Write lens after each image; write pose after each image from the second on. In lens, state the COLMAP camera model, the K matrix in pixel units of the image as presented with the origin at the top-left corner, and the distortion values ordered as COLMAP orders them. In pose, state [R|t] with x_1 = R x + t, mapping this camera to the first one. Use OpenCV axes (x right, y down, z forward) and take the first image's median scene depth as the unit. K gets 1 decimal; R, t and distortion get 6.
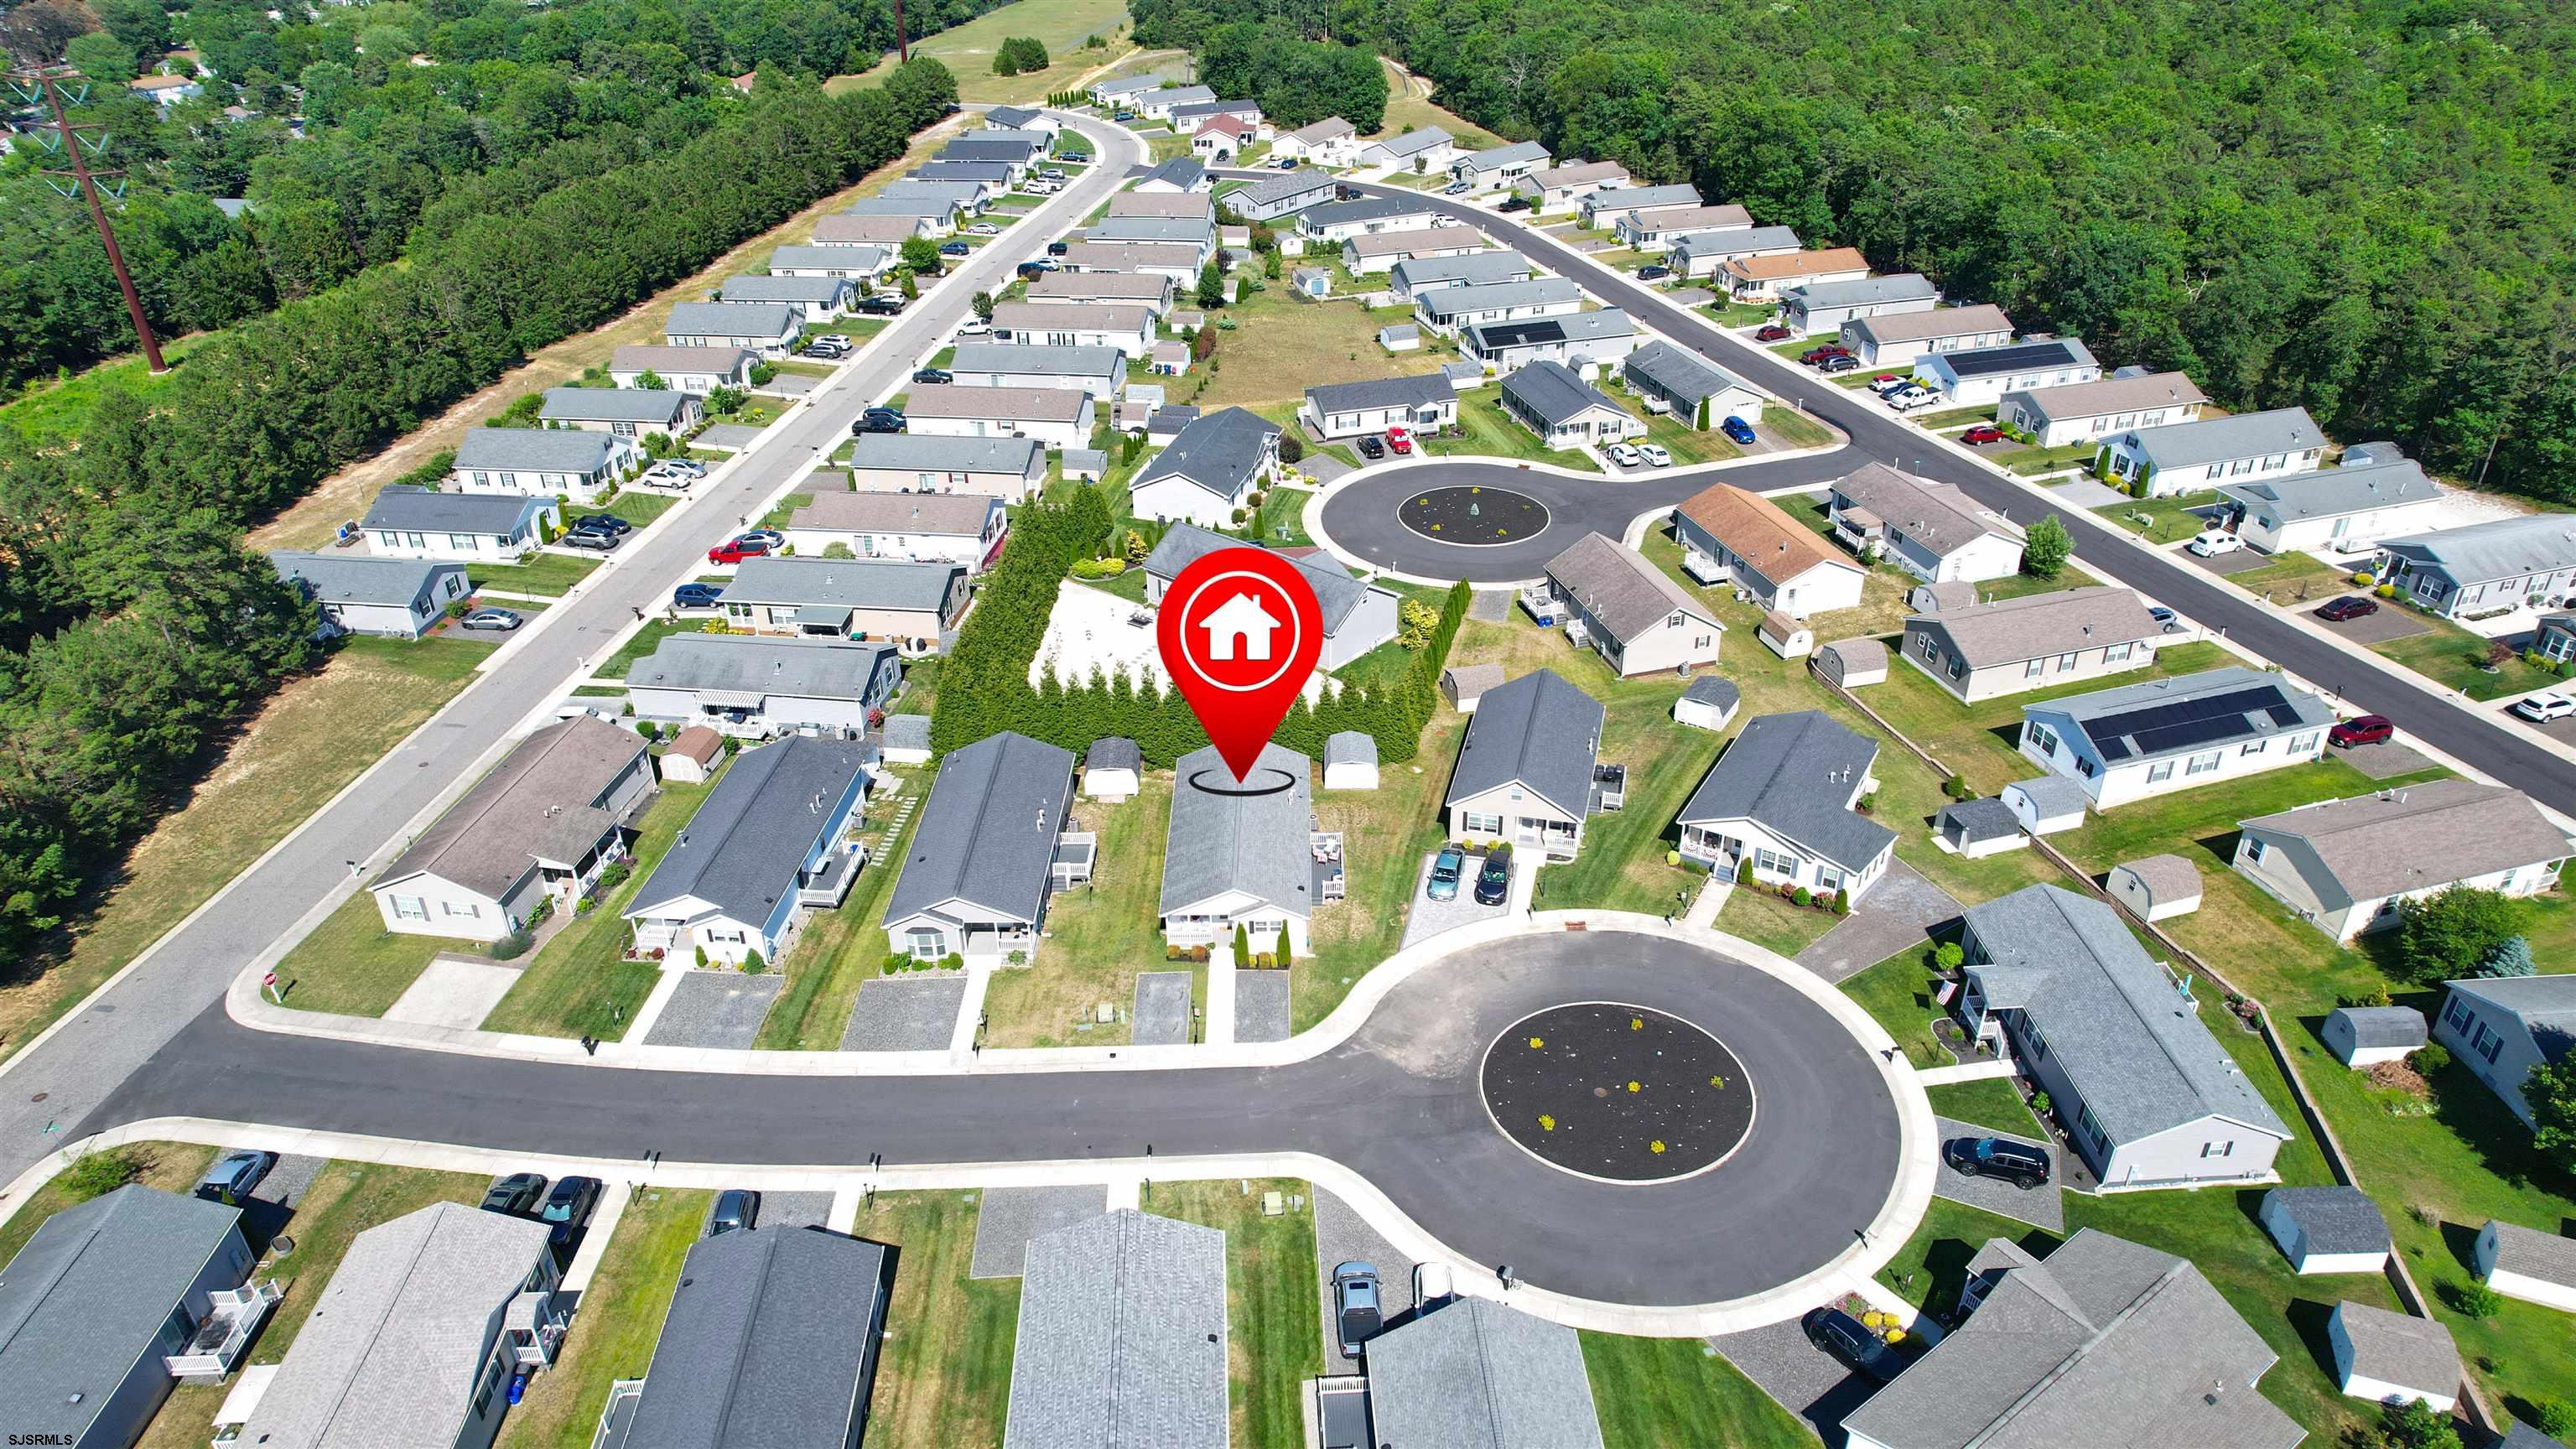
lens RADIAL K [[1649.5, 0, 1301.5], [0, 1649.5, 714.4], [0, 0, 1]] dist [-0.075934, 0.069884]
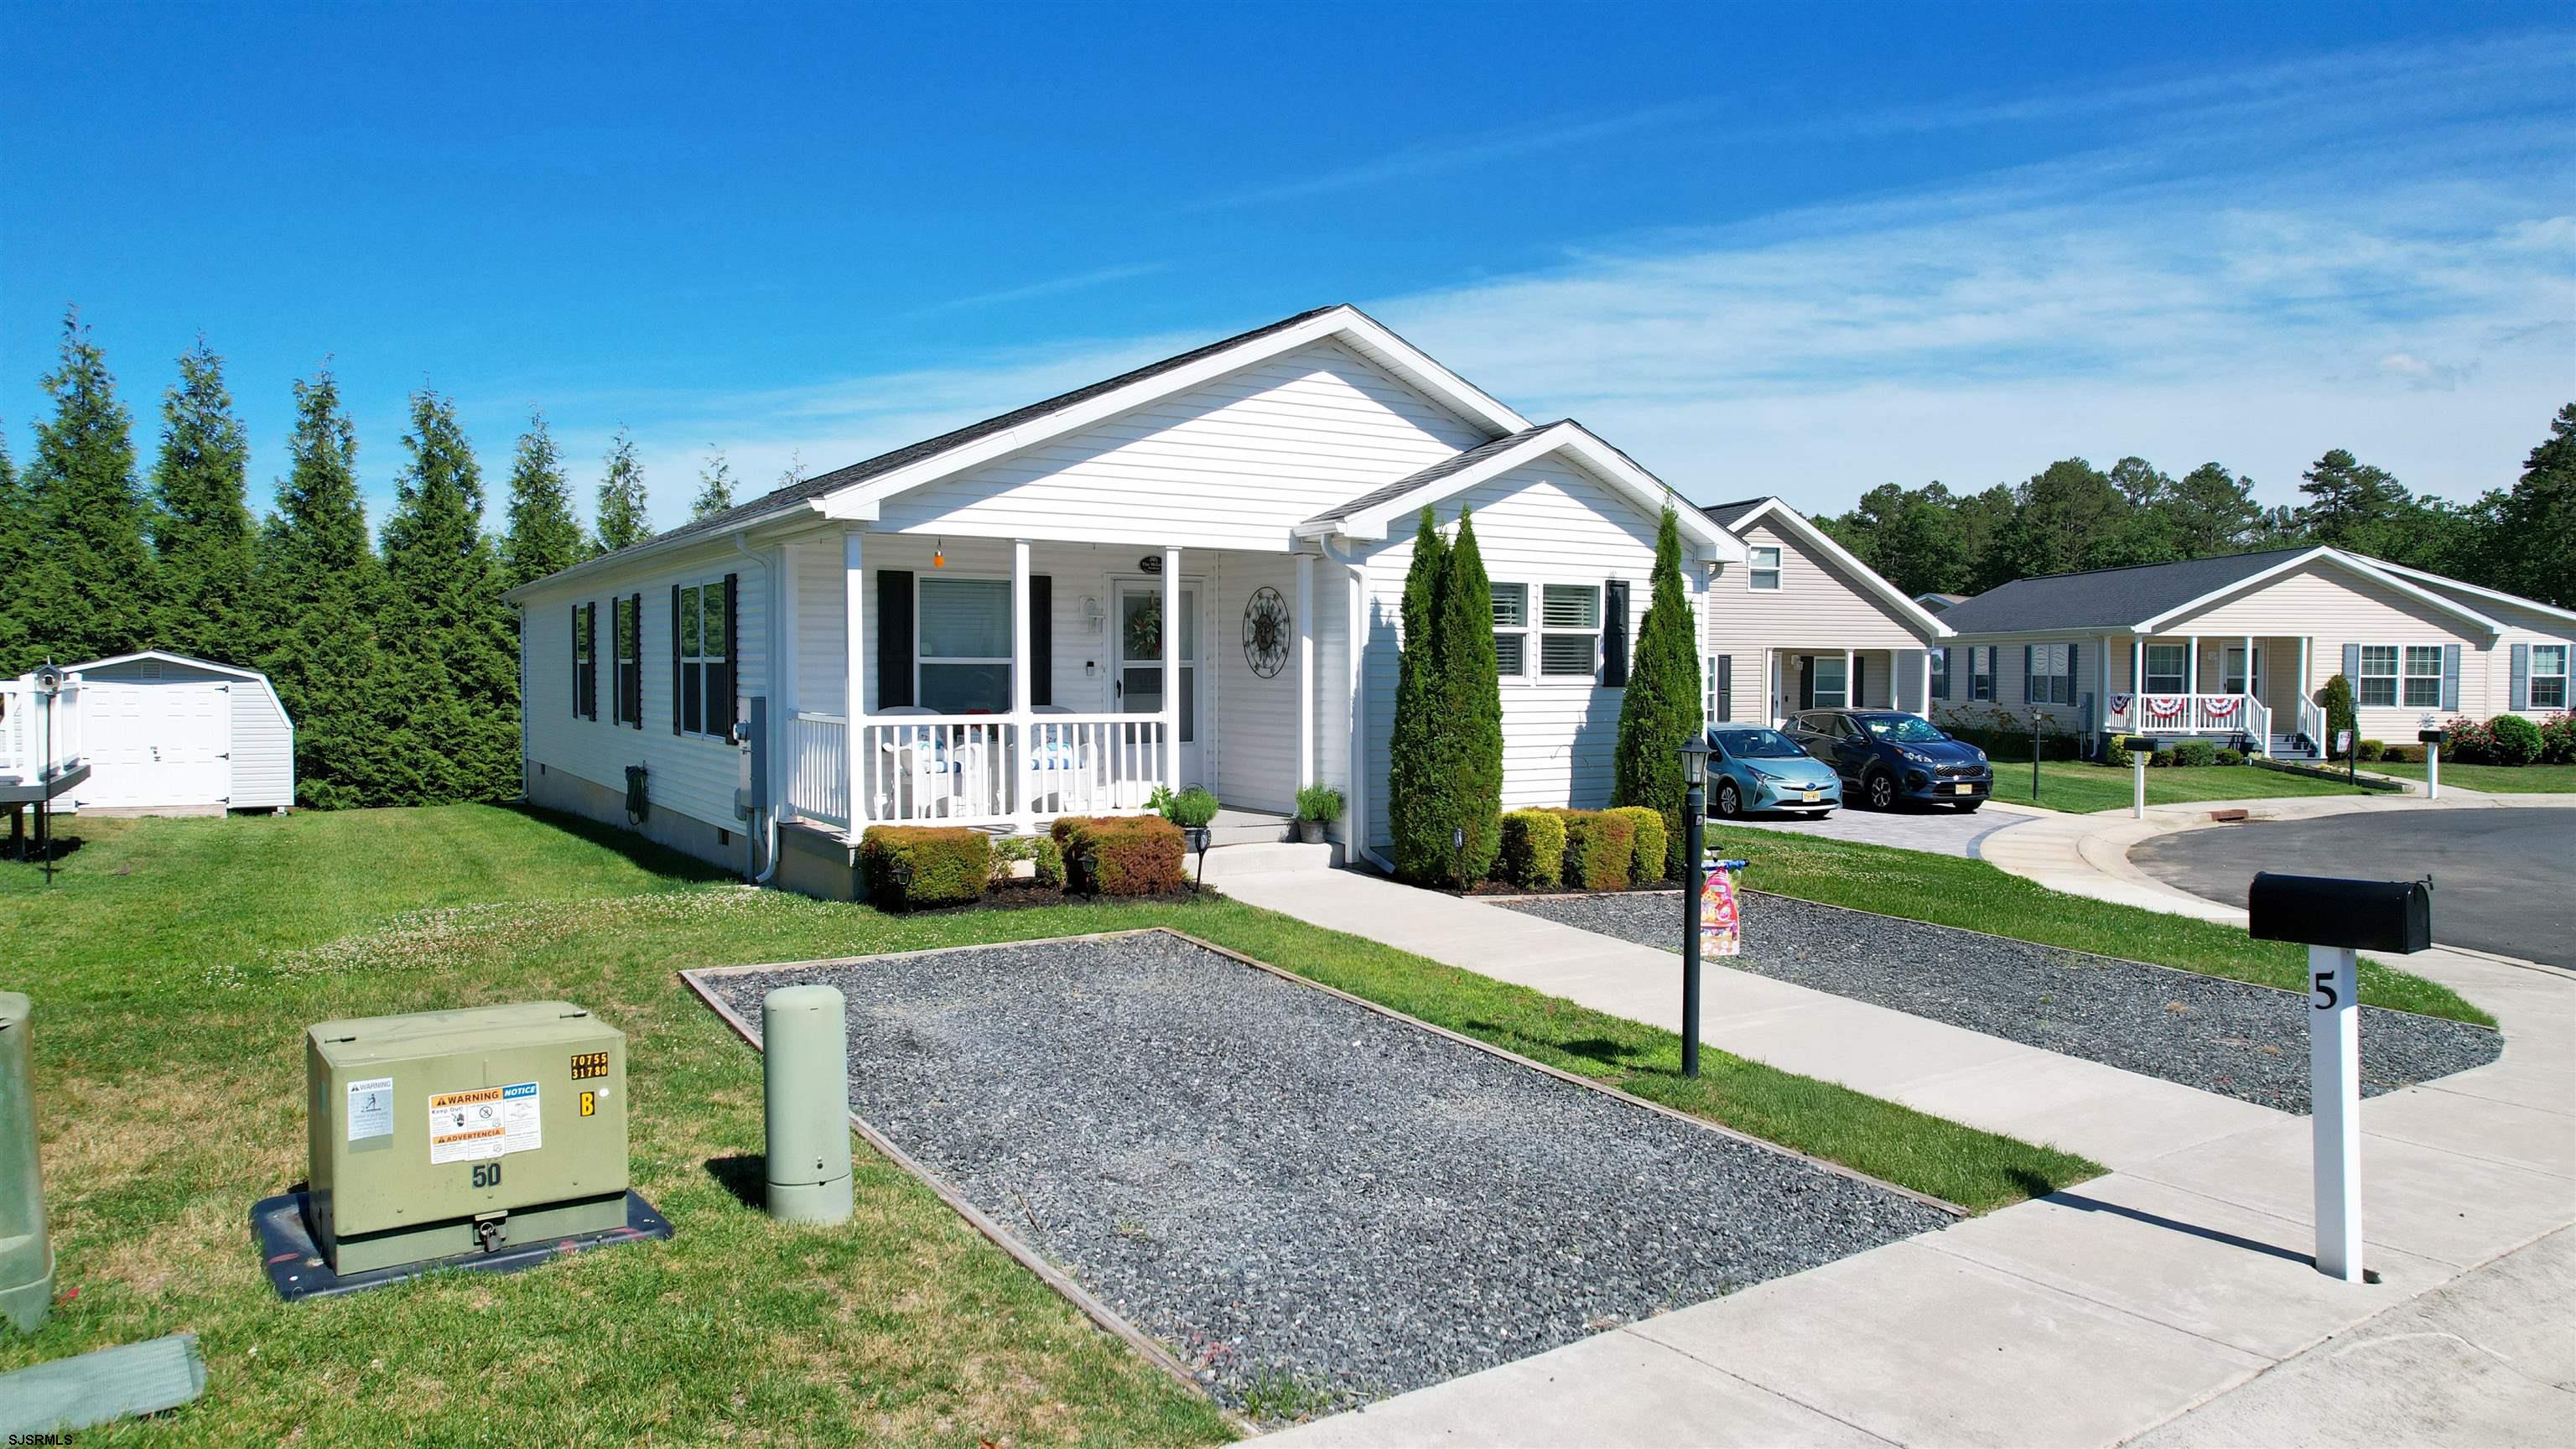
lens RADIAL K [[1649.5, 0, 1290.9], [0, 1649.5, 716.9], [0, 0, 1]] dist [-0.075934, 0.069884]
pose [[0.846822, -0.000949, 0.531876, -0.111593], [0.251321, 0.882034, -0.398565, 0.177860], [-0.468754, 0.471185, 0.747164, 0.840815]]
